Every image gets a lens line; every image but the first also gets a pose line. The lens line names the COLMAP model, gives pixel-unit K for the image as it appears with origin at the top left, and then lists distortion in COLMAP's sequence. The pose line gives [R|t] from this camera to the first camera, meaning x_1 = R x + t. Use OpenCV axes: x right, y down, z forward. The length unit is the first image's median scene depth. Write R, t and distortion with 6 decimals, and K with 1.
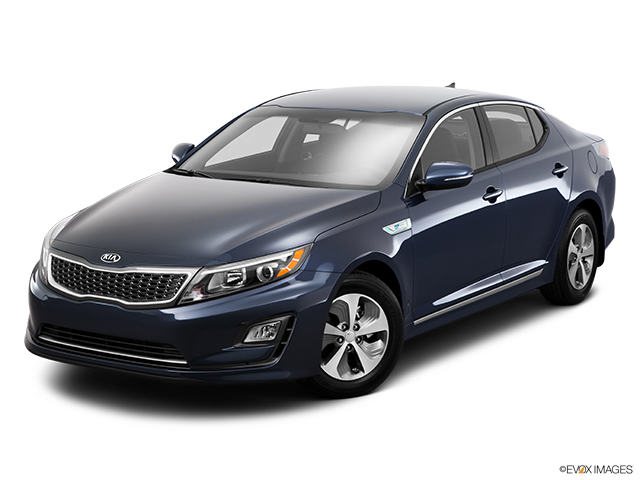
lens RADIAL K [[1213.6, 0, 320.0], [0, 1213.6, 240.0], [0, 0, 1]] dist [0.082722, 0.189706]
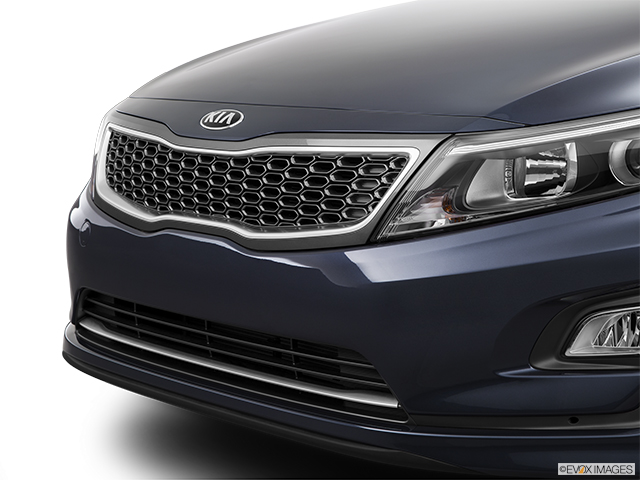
lens RADIAL K [[1417.3, 0, 319.2], [0, 1417.3, 217.7], [0, 0, 1]] dist [0.118004, 0.192202]
pose [[0.964783, 0.026934, -0.261666, -0.023697], [-0.036975, 0.998754, -0.033527, 0.056886], [0.260436, 0.042022, 0.964576, 0.552869]]
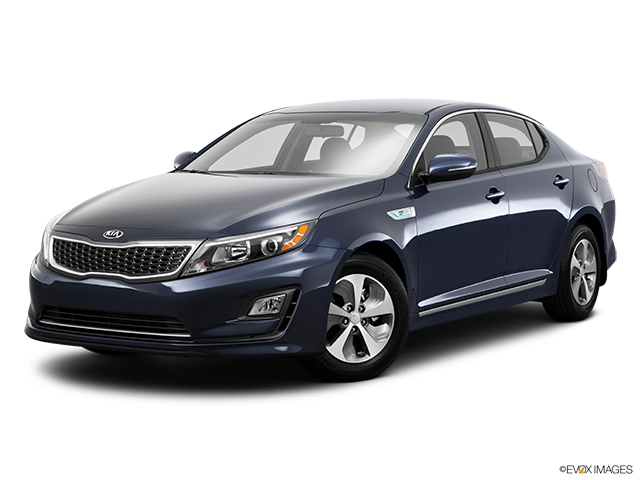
lens RADIAL K [[1213.6, 0, 320.0], [0, 1213.6, 240.0], [0, 0, 1]] dist [0.082722, 0.189706]
pose [[0.999968, -0.004958, 0.006237, -0.009655], [0.005475, 0.996283, -0.085963, 0.100821], [-0.005788, 0.085994, 0.996279, 0.012747]]
